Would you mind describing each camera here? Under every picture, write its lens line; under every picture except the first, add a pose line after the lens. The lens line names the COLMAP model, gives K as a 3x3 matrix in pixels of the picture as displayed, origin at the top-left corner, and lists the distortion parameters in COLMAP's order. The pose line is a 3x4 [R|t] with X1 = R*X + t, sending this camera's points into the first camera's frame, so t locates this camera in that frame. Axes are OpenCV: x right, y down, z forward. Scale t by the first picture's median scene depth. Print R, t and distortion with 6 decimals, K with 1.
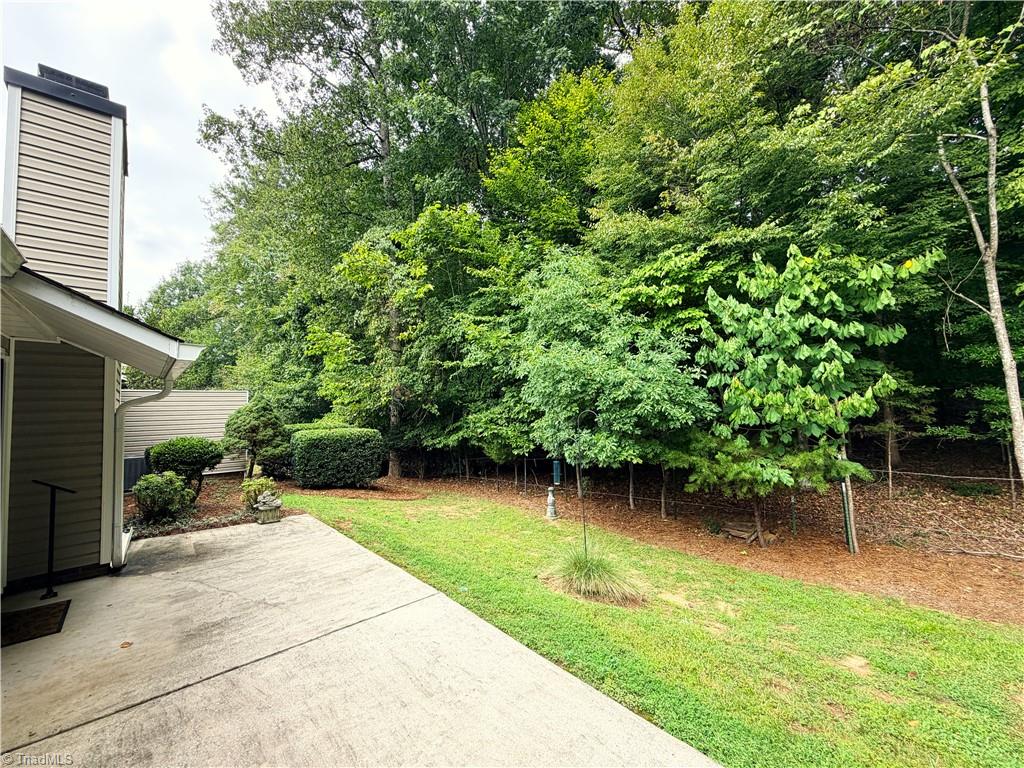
lens RADIAL K [[413.0, 0, 510.2], [0, 413.0, 383.0], [0, 0, 1]] dist [-0.000071, -0.000130]
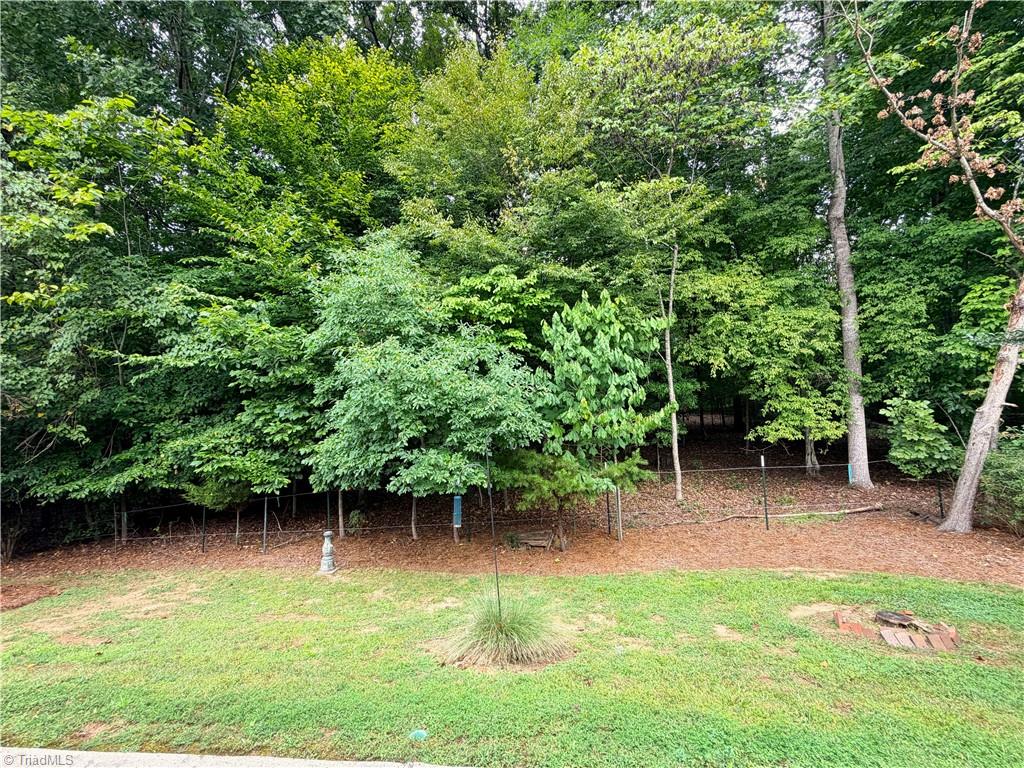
lens RADIAL K [[404.5, 0, 512.2], [0, 404.5, 386.6], [0, 0, 1]] dist [0.000287, -0.000010]
pose [[0.724326, 0.061857, 0.686677, -0.239966], [-0.030805, 0.997876, -0.057397, 0.019678], [-0.688769, 0.020421, 0.724693, 0.267623]]
